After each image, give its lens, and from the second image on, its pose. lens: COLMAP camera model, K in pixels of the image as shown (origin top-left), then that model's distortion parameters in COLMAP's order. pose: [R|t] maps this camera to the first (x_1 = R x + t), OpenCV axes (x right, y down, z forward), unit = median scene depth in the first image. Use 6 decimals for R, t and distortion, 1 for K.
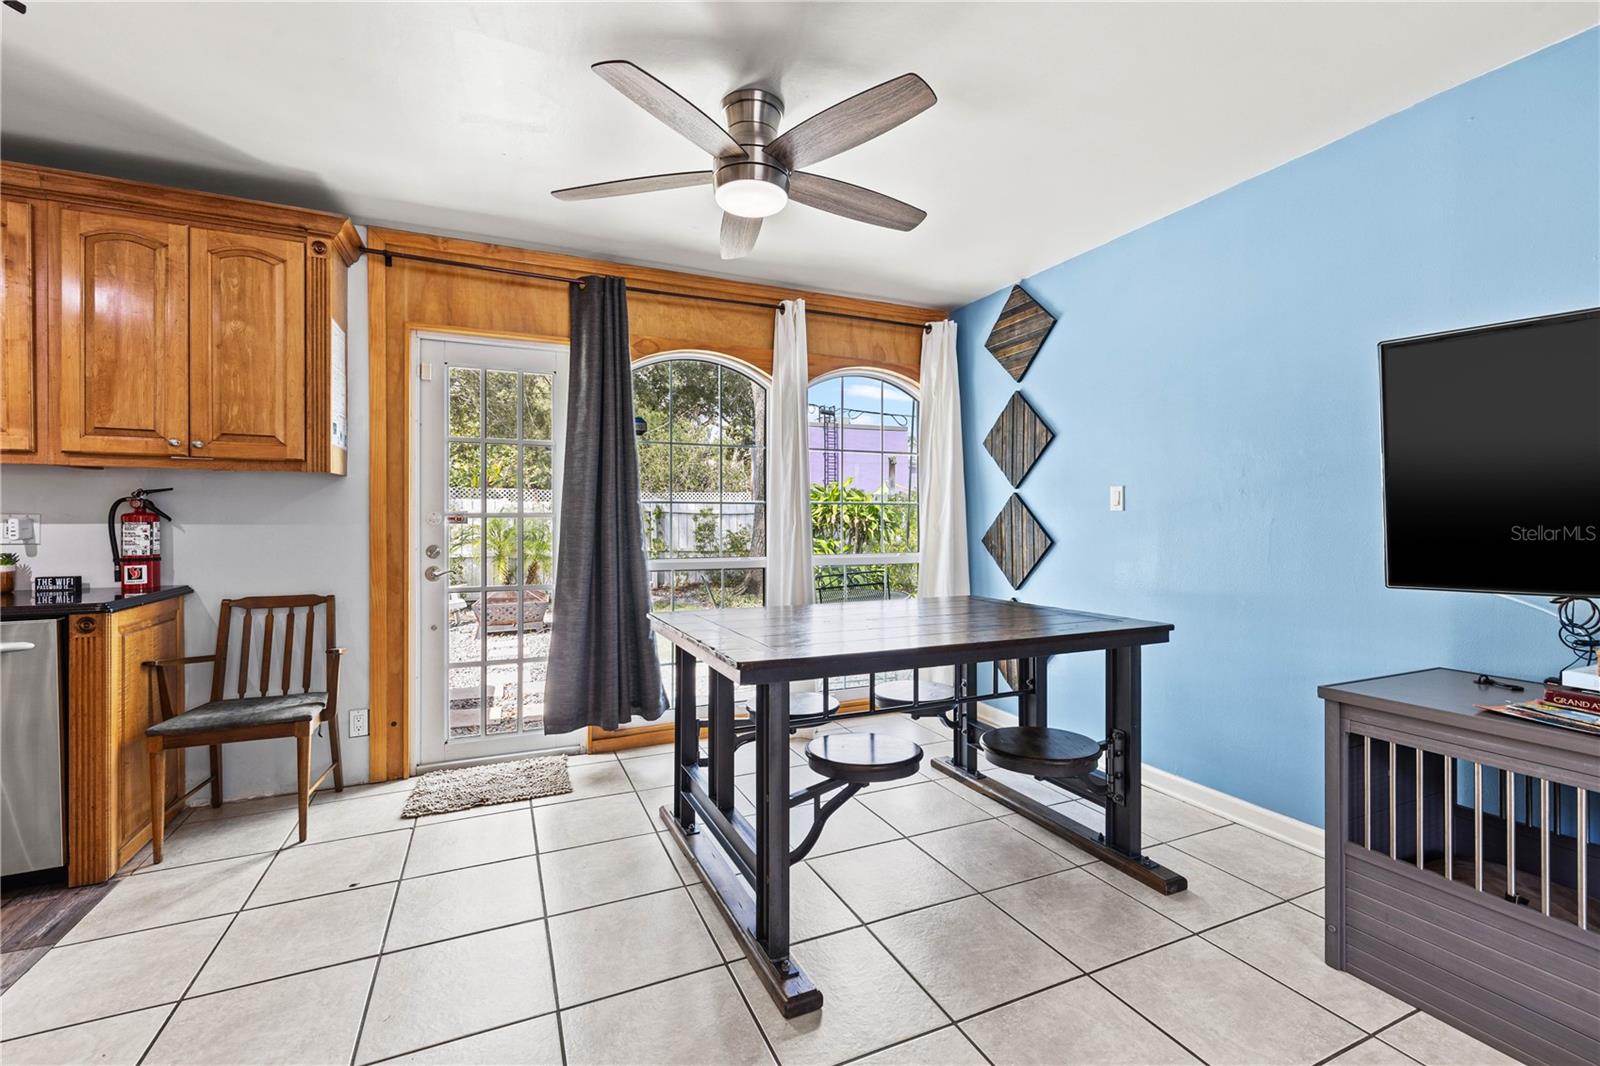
lens RADIAL K [[676.2, 0, 794.3], [0, 676.2, 523.3], [0, 0, 1]] dist [0.000491, -0.000190]
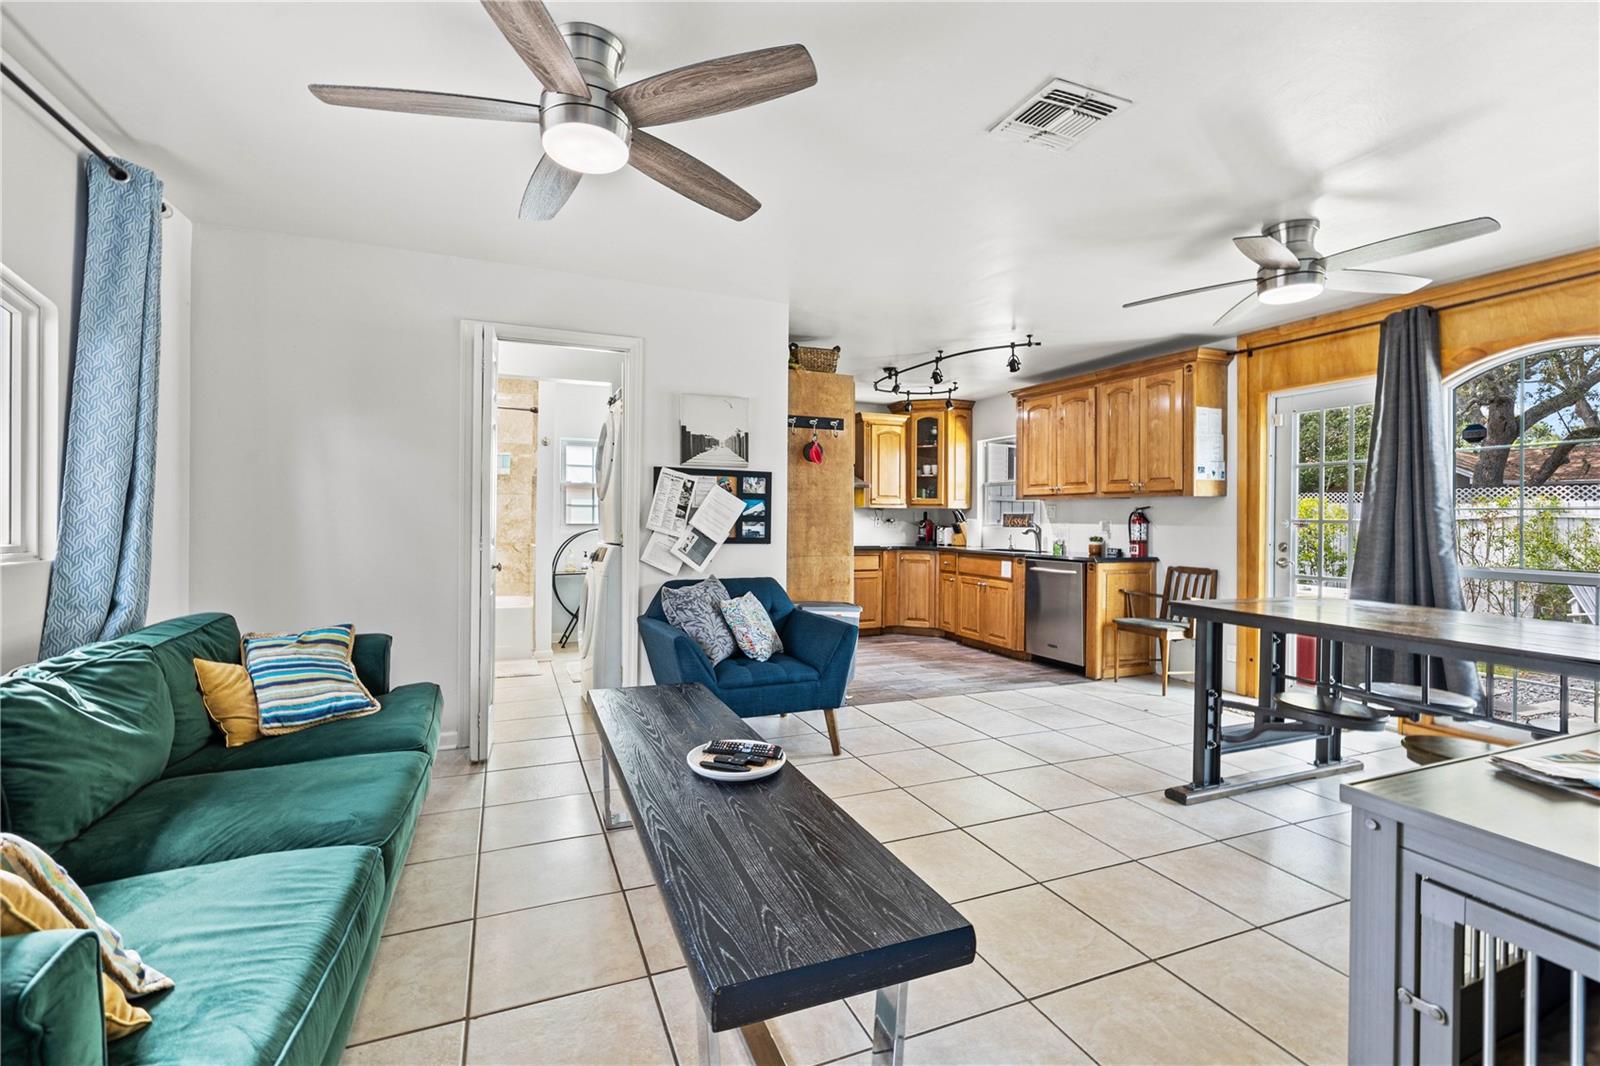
lens RADIAL K [[676.2, 0, 785.3], [0, 676.2, 514.8], [0, 0, 1]] dist [0.000491, -0.000190]
pose [[-0.035810, -0.002791, -0.999355, 1.047209], [-0.012552, 0.999918, -0.002343, -0.009889], [0.999280, 0.012460, -0.035842, 0.018440]]
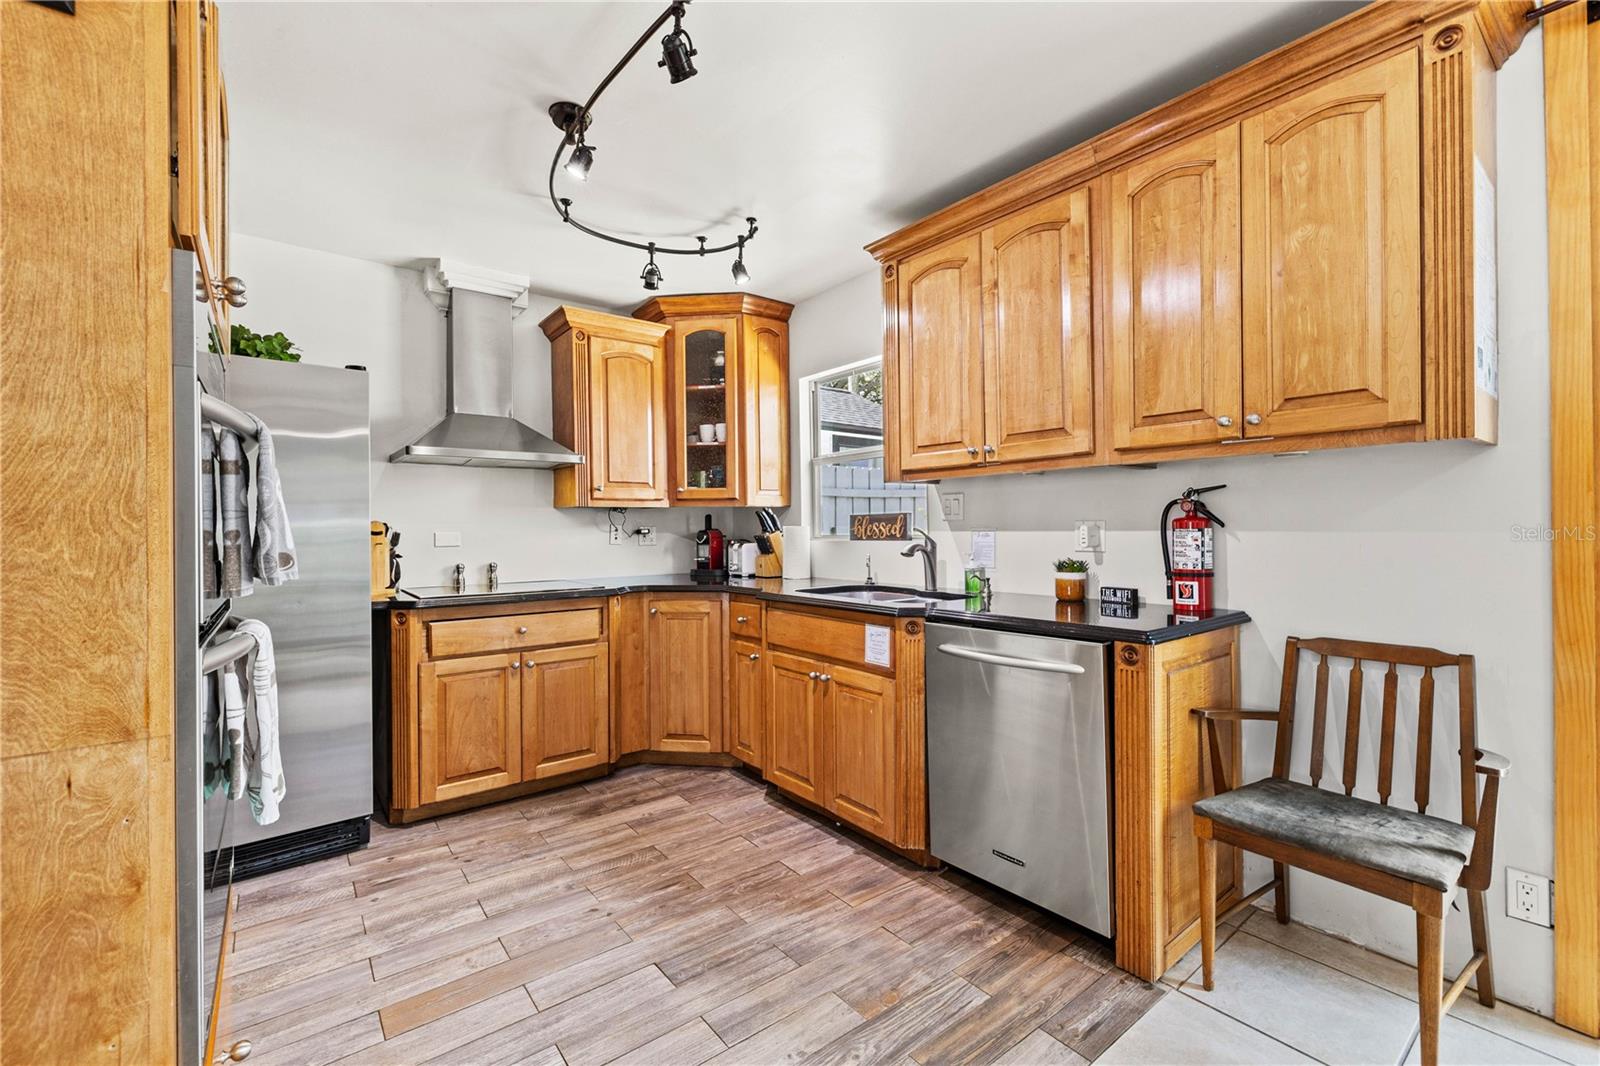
lens RADIAL K [[676.2, 0, 786.4], [0, 676.2, 526.8], [0, 0, 1]] dist [0.000491, -0.000190]
pose [[0.230631, -0.002976, -0.973037, -0.274051], [0.006226, 0.999979, -0.001582, -0.005377], [0.973021, -0.005693, 0.230645, 0.322737]]
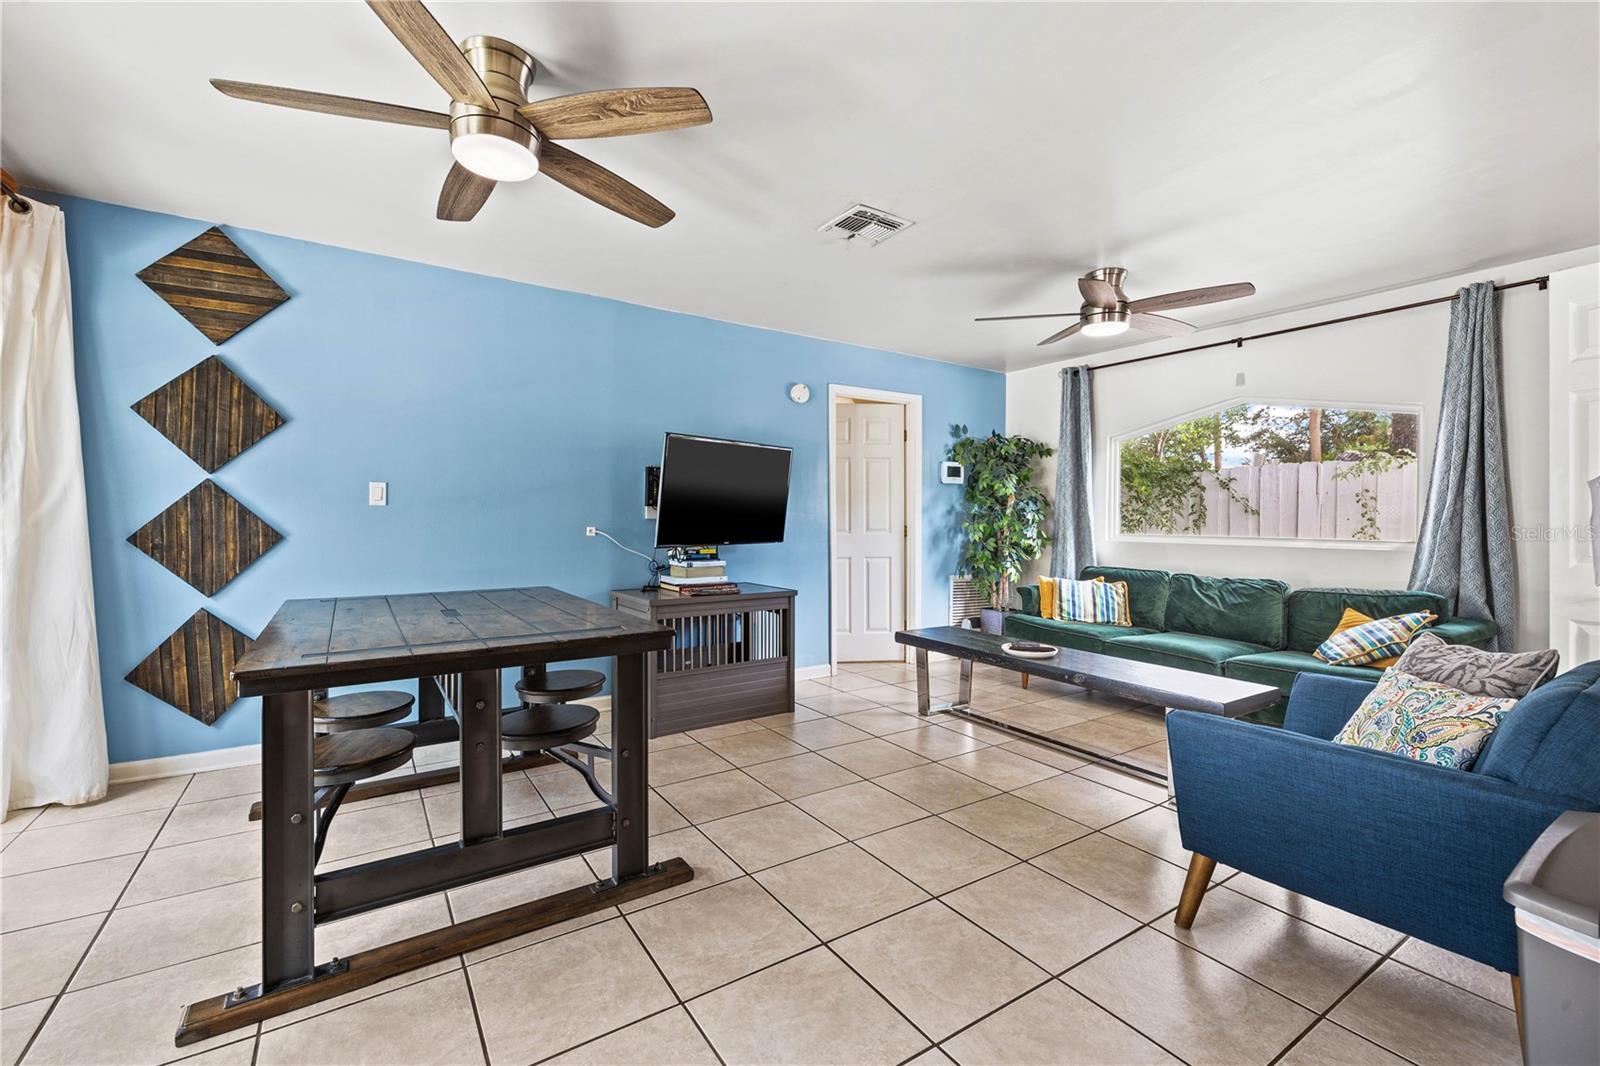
lens RADIAL K [[676.2, 0, 788.5], [0, 676.2, 526.0], [0, 0, 1]] dist [0.000491, -0.000190]
pose [[-0.156510, -0.007030, 0.987651, -0.792882], [-0.001242, 0.999975, 0.006921, 0.007810], [-0.987676, -0.000143, -0.156515, 0.587758]]
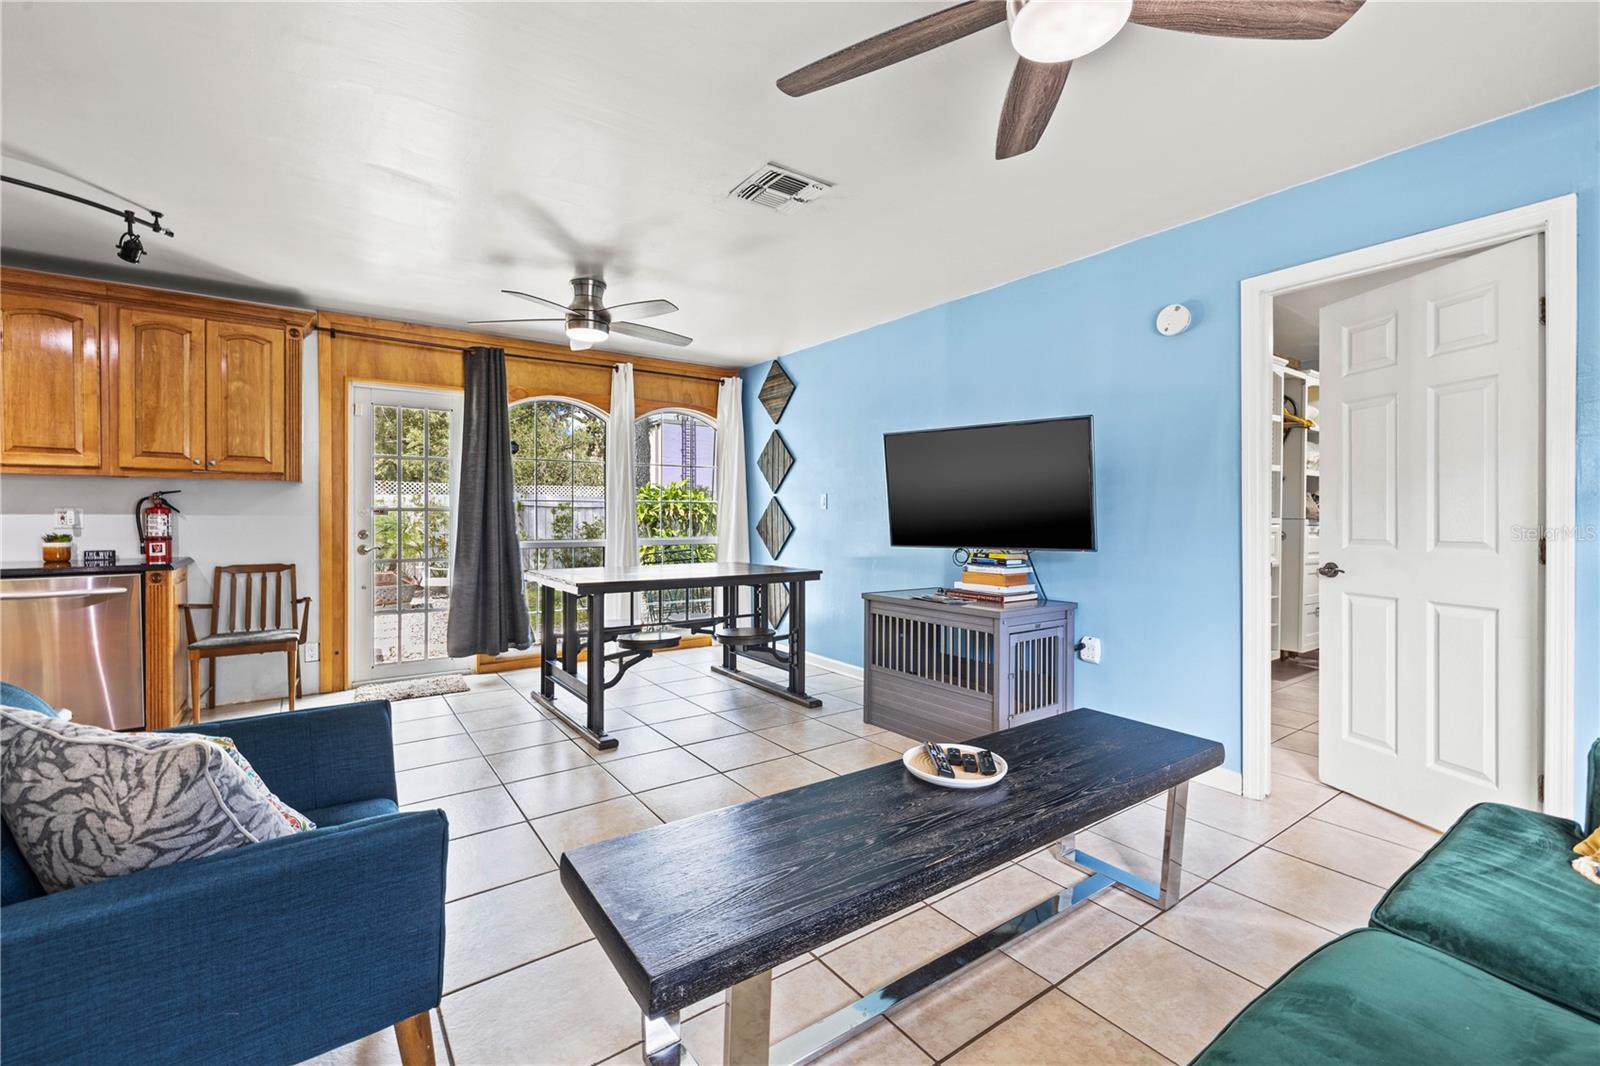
lens RADIAL K [[676.2, 0, 789.5], [0, 676.2, 522.2], [0, 0, 1]] dist [0.000491, -0.000190]
pose [[0.981978, 0.001306, 0.188989, 0.097286], [-0.002911, 0.999962, 0.008215, 0.000966], [-0.188971, -0.008617, 0.981945, -0.674722]]
